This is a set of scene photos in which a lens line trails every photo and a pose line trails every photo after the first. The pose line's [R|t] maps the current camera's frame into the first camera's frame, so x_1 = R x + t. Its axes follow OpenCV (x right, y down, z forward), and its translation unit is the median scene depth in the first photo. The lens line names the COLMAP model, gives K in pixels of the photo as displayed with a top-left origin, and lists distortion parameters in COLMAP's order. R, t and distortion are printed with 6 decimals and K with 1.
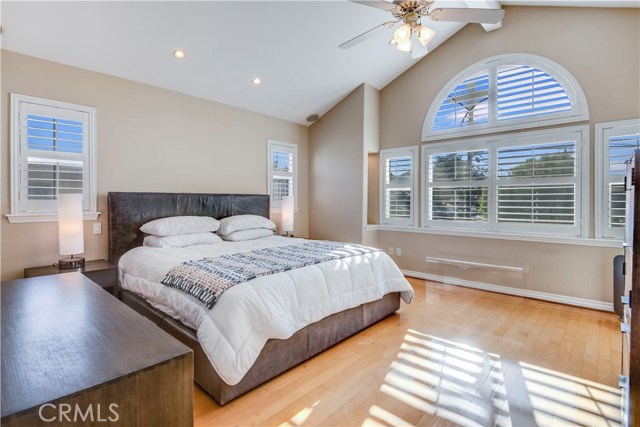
lens RADIAL K [[308.7, 0, 319.1], [0, 308.7, 202.6], [0, 0, 1]] dist [0.000753, -0.000462]
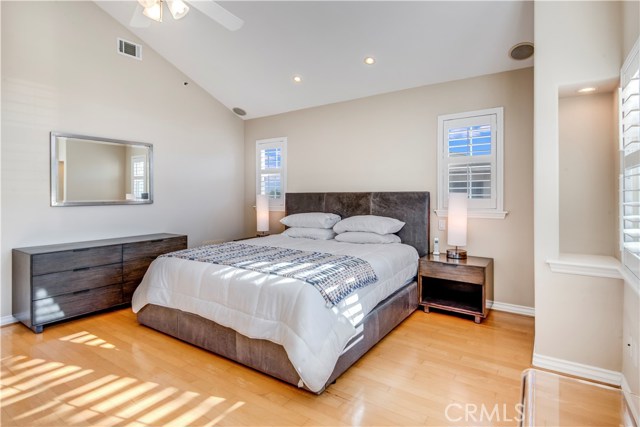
lens RADIAL K [[322.3, 0, 321.3], [0, 322.3, 202.9], [0, 0, 1]] dist [-0.033737, -0.000070]
pose [[0.168391, 0.008988, -0.985679, 0.920167], [-0.003298, 0.999958, 0.008555, -0.004484], [0.985715, 0.001811, 0.168414, 1.011072]]
